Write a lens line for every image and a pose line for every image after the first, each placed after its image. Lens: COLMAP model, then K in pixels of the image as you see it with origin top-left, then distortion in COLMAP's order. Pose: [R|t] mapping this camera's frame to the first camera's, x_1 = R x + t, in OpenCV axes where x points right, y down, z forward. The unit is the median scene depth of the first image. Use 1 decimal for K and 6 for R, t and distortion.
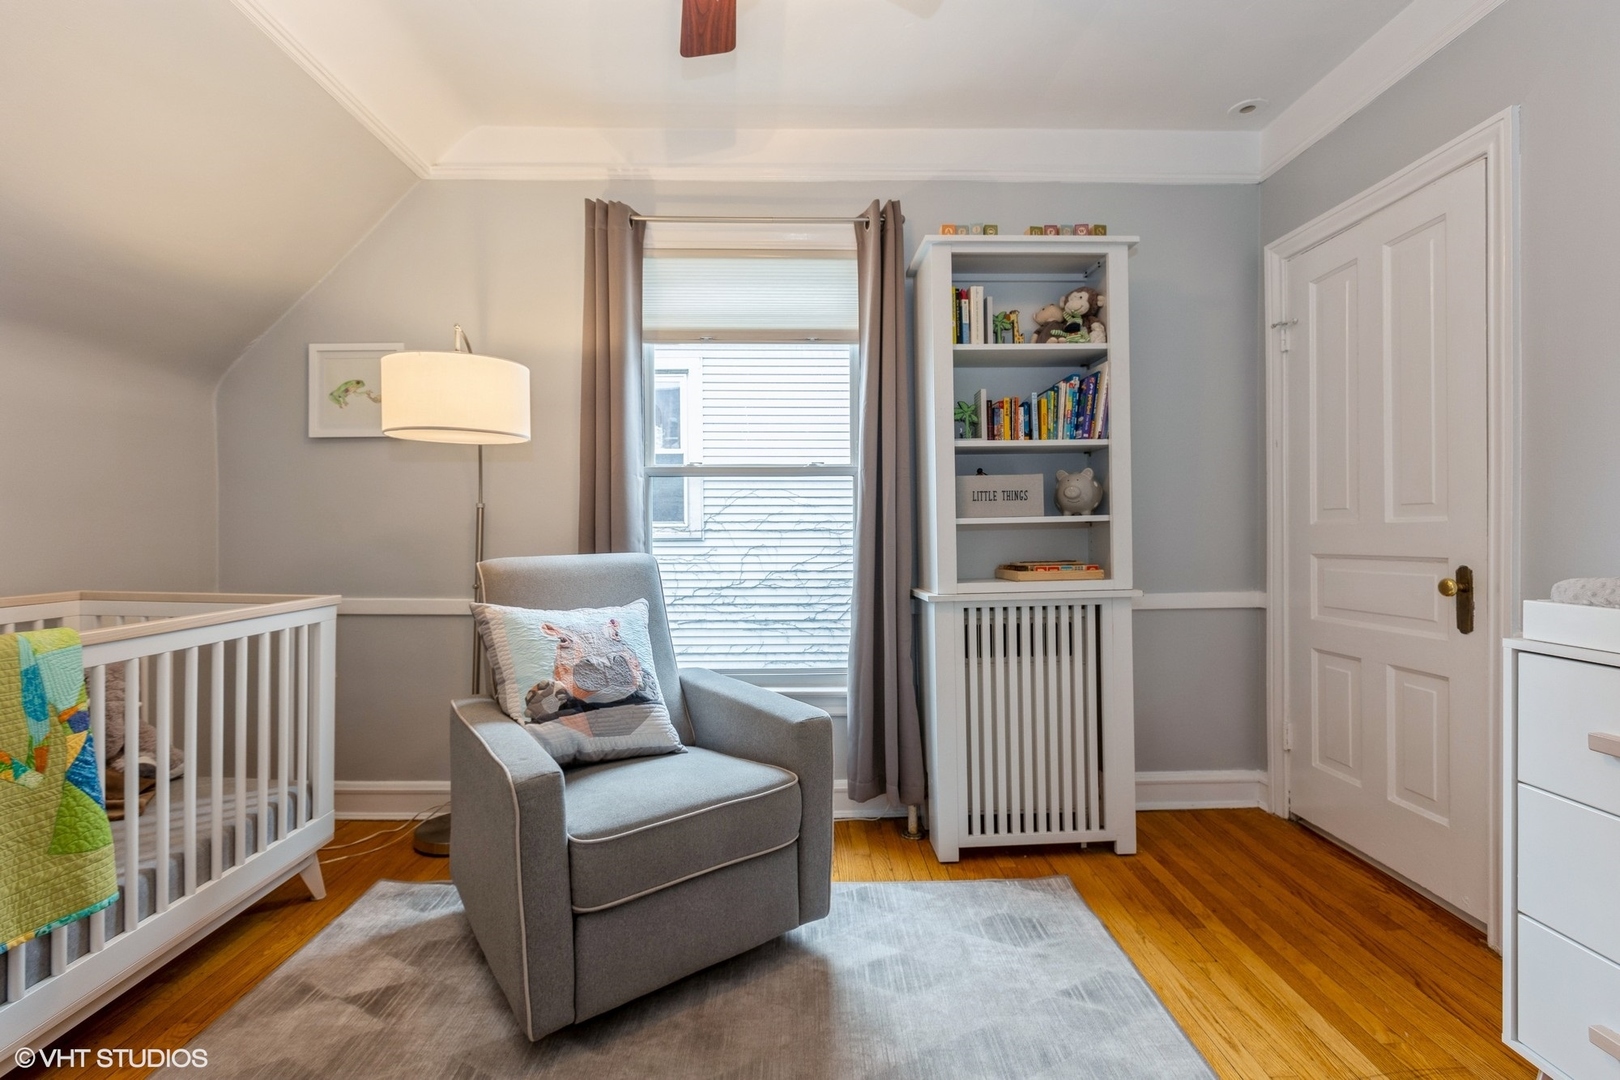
lens RADIAL K [[726.1, 0, 814.5], [0, 726.1, 536.9], [0, 0, 1]] dist [0.004880, -0.001821]
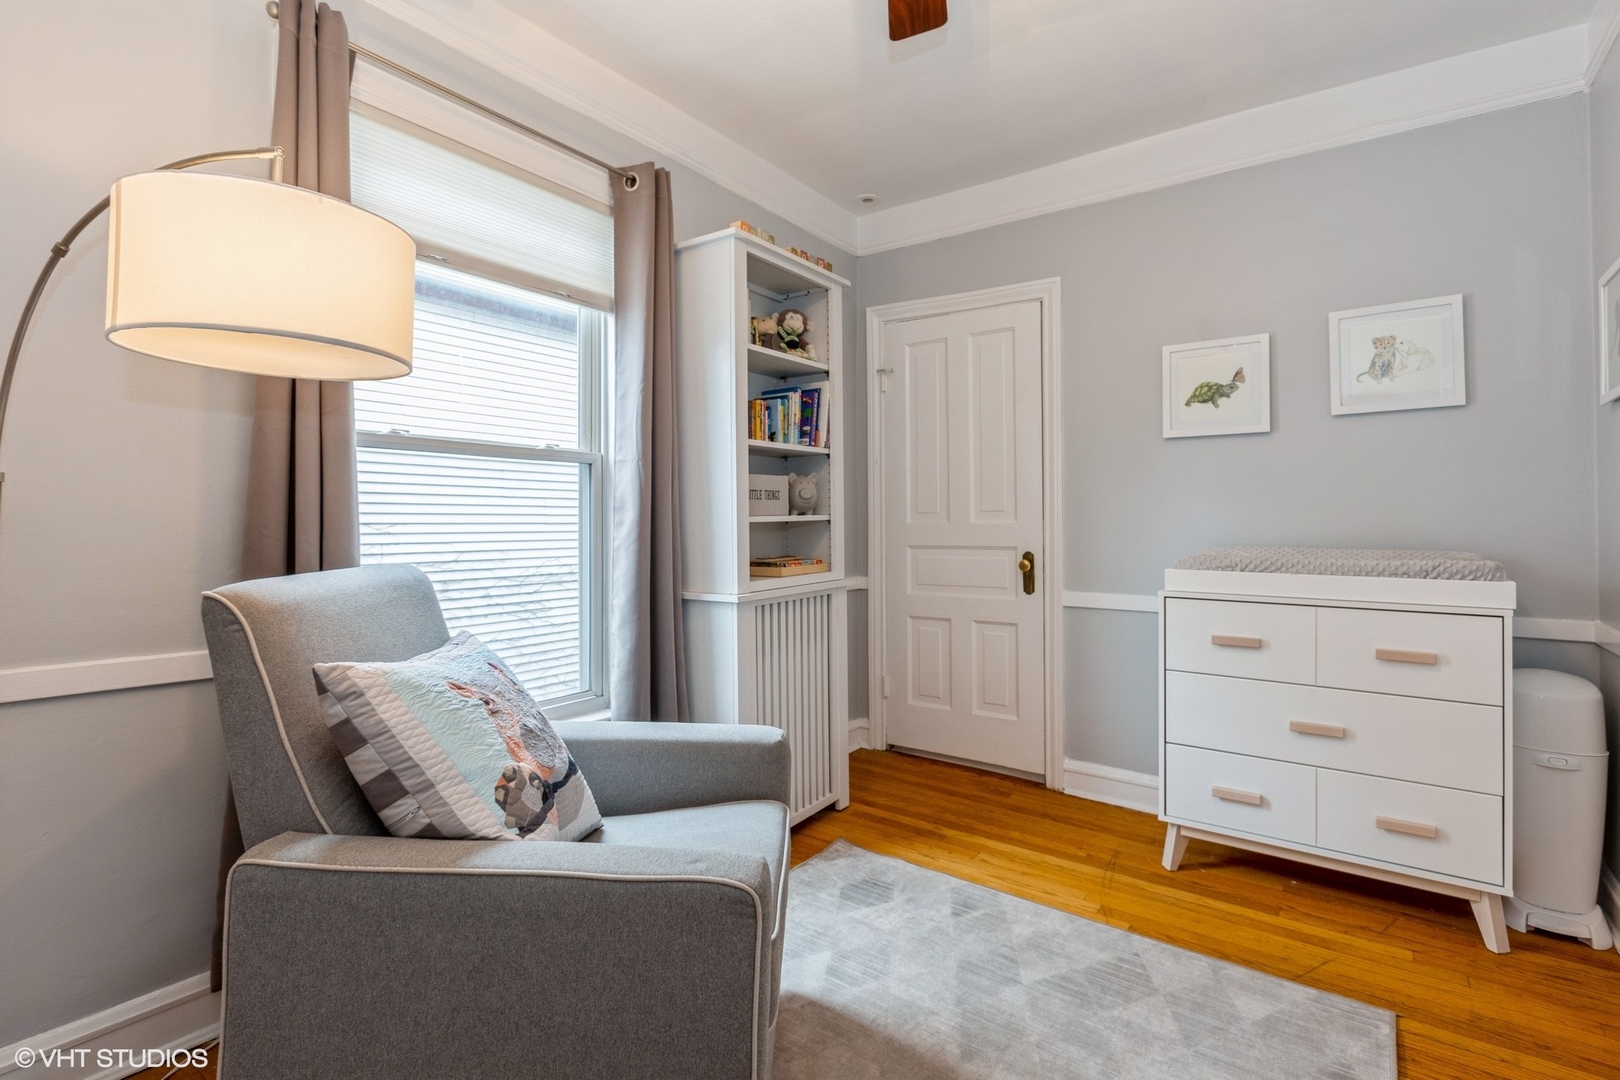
lens RADIAL K [[773.5, 0, 809.4], [0, 773.5, 510.9], [0, 0, 1]] dist [-0.004346, -0.001710]
pose [[0.602959, 0.017024, 0.797591, -0.595793], [0.003234, 0.999712, -0.023783, -0.007802], [-0.797766, 0.016920, 0.602730, 0.294722]]
